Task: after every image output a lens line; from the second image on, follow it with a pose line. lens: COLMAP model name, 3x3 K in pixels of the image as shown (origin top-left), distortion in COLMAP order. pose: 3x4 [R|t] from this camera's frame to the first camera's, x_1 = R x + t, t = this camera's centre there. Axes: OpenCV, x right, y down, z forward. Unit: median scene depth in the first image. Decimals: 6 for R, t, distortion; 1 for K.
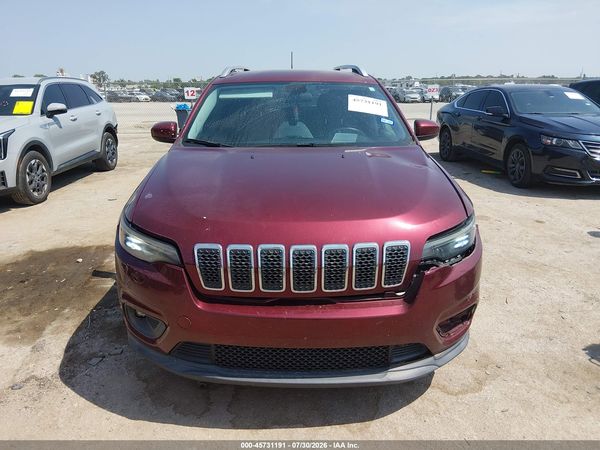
lens RADIAL K [[445.2, 0, 300.0], [0, 445.2, 225.0], [0, 0, 1]] dist [0.113585, -0.181427]
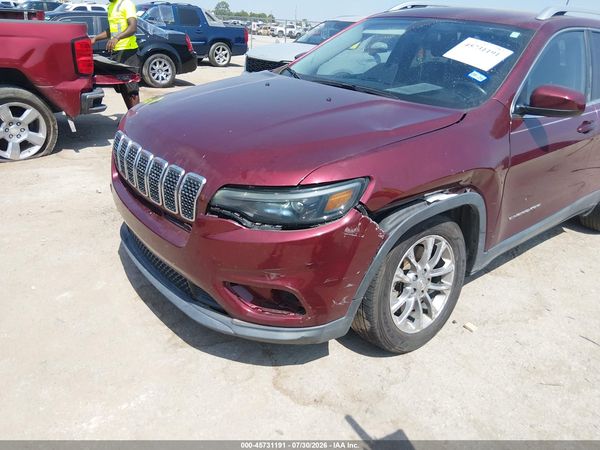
lens RADIAL K [[445.2, 0, 300.0], [0, 445.2, 225.0], [0, 0, 1]] dist [0.113585, -0.181427]
pose [[0.613146, 0.364414, -0.700895, 0.599433], [-0.301209, 0.928063, 0.219026, -0.078332], [0.730291, 0.076821, 0.678803, 0.299598]]
